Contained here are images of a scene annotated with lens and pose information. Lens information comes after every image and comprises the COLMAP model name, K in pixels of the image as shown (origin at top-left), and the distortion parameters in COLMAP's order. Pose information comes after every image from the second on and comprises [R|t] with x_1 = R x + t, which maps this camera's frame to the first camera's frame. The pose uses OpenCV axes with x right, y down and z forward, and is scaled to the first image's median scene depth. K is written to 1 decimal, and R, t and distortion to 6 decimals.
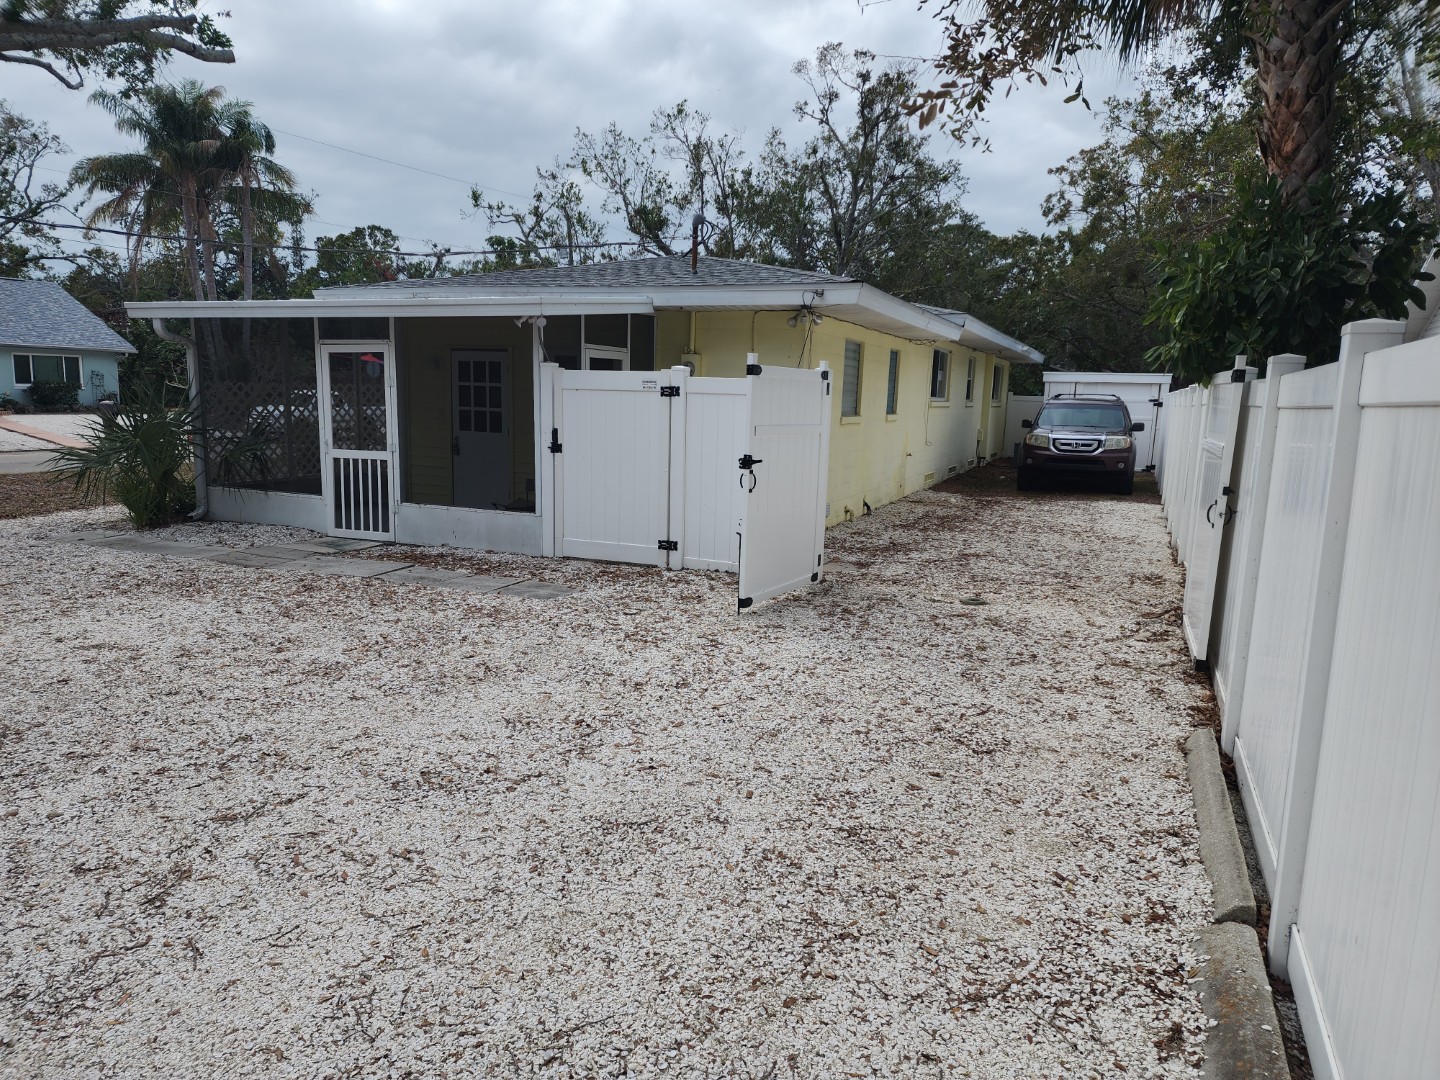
lens RADIAL K [[938.9, 0, 700.7], [0, 938.9, 545.1], [0, 0, 1]] dist [0.123607, -0.160204]
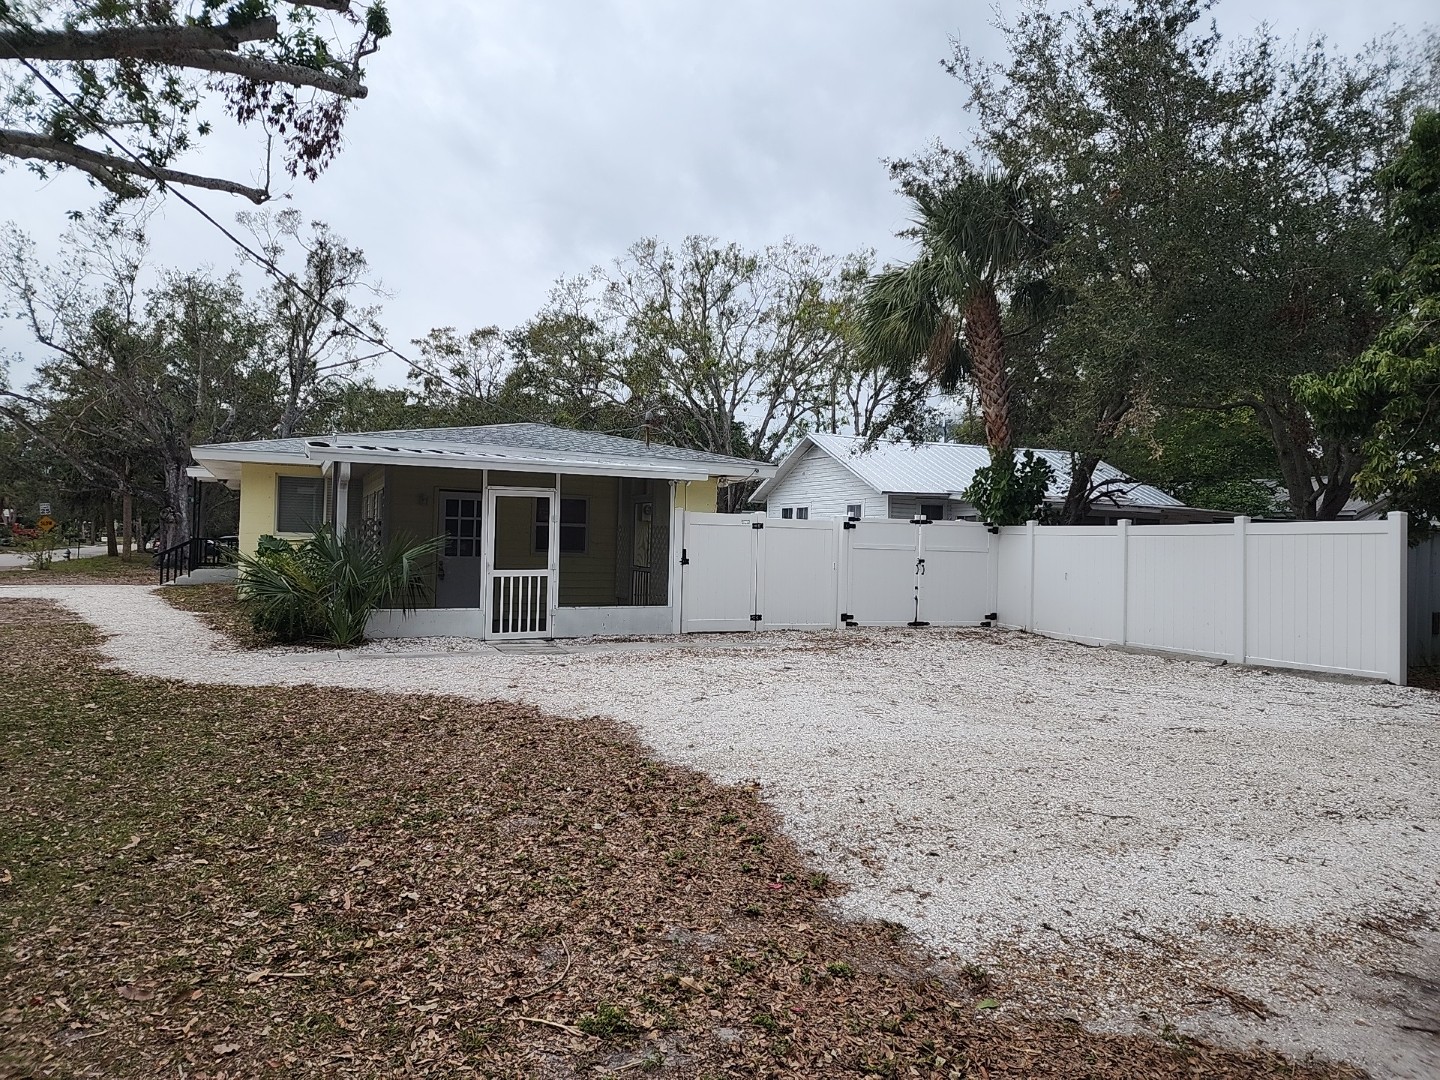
lens RADIAL K [[961.8, 0, 711.8], [0, 961.8, 543.6], [0, 0, 1]] dist [0.076442, -0.068898]
pose [[0.670195, -0.008635, 0.742135, -0.889103], [0.112136, 0.989631, -0.089751, 0.009762], [-0.733665, 0.143371, 0.664214, -0.057568]]
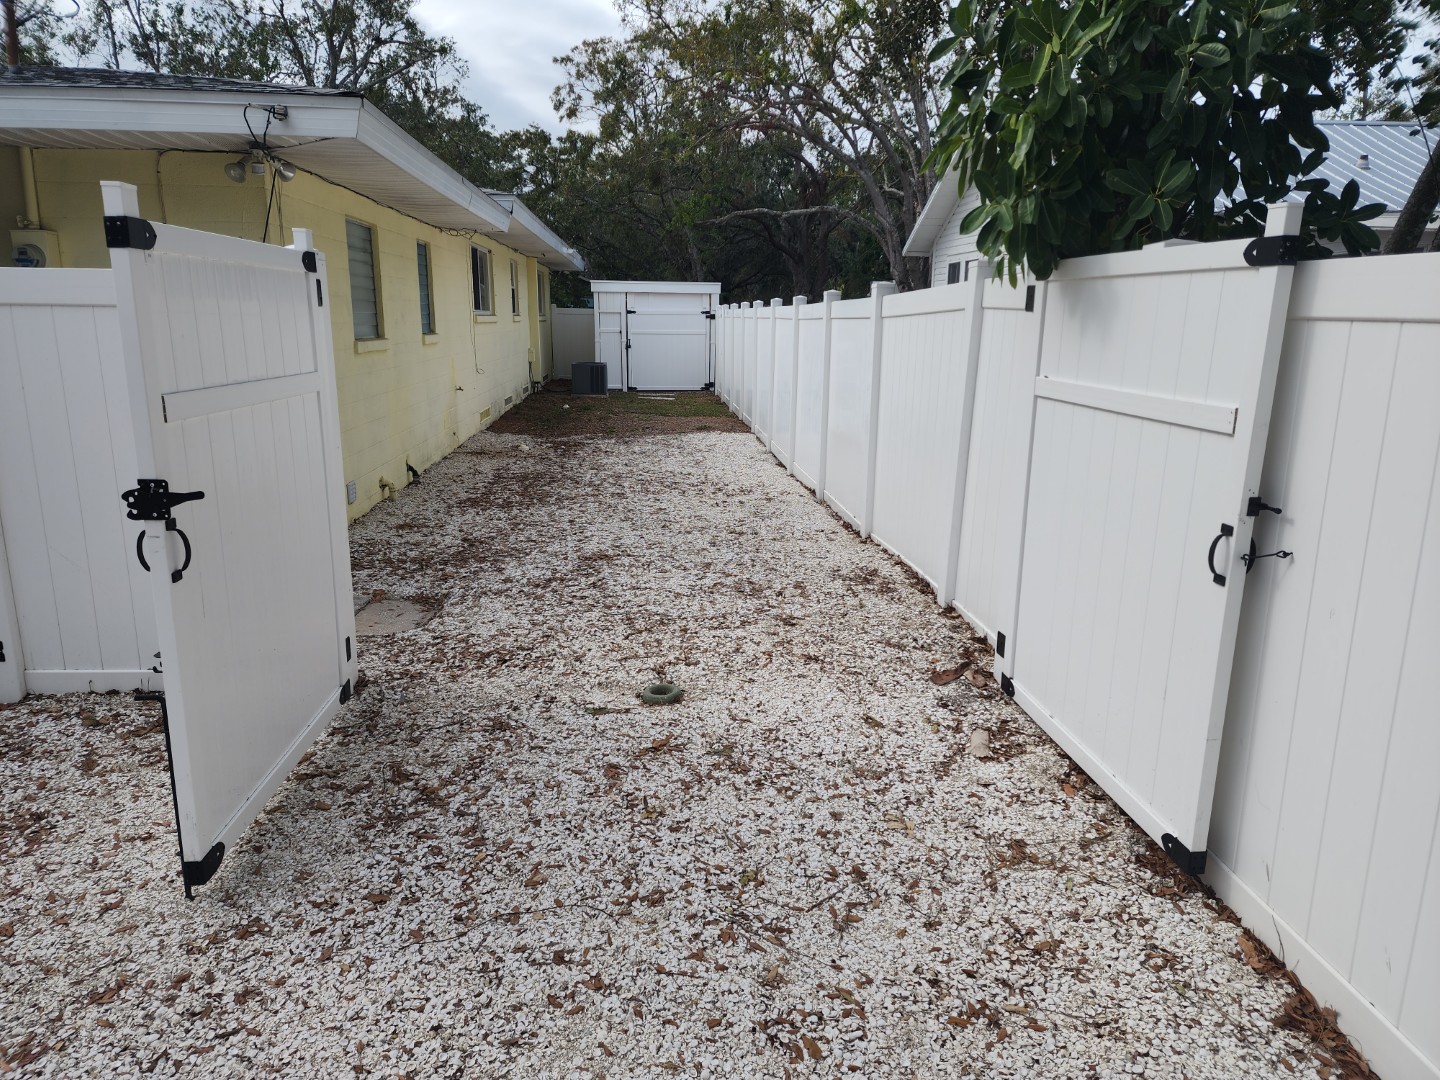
lens RADIAL K [[962.2, 0, 720.0], [0, 962.2, 540.0], [0, 0, 1]] dist [0.068773, -0.061218]
pose [[0.877851, -0.127556, 0.461636, 0.043166], [0.091529, 0.990797, 0.099718, -0.044601], [-0.470107, -0.045284, 0.881447, 0.286761]]
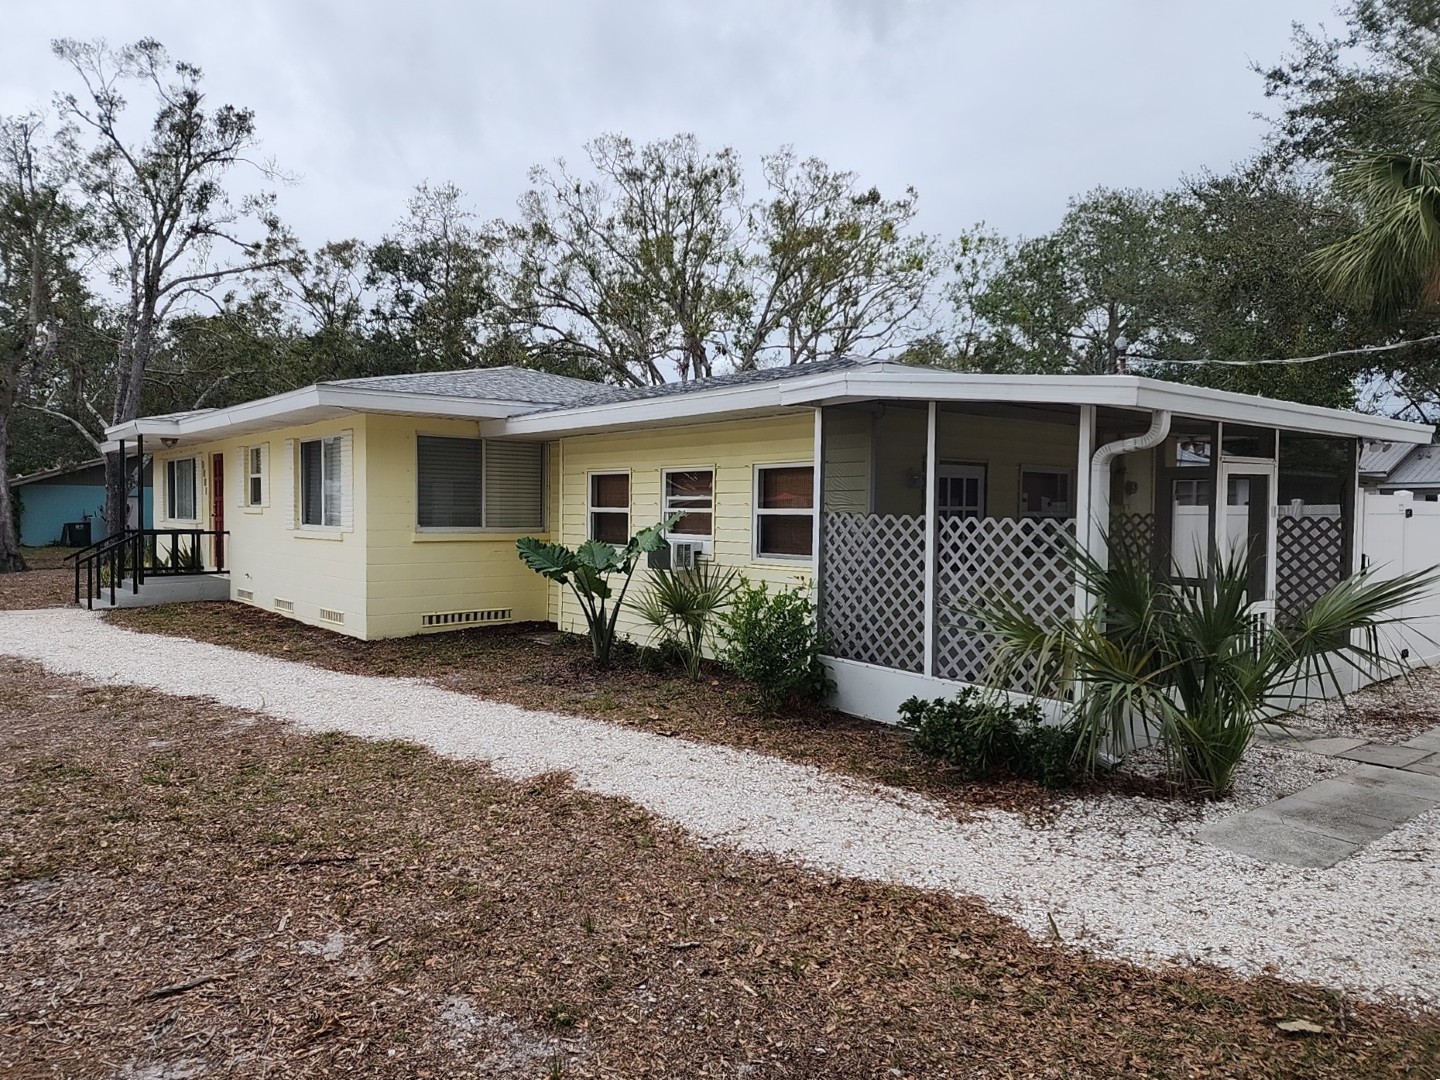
lens RADIAL K [[961.8, 0, 711.8], [0, 961.8, 543.6], [0, 0, 1]] dist [0.076442, -0.068898]
pose [[0.427374, -0.055817, 0.902350, -0.934713], [0.146293, 0.989208, -0.008098, -0.152877], [-0.892160, 0.135468, 0.430928, 0.792875]]
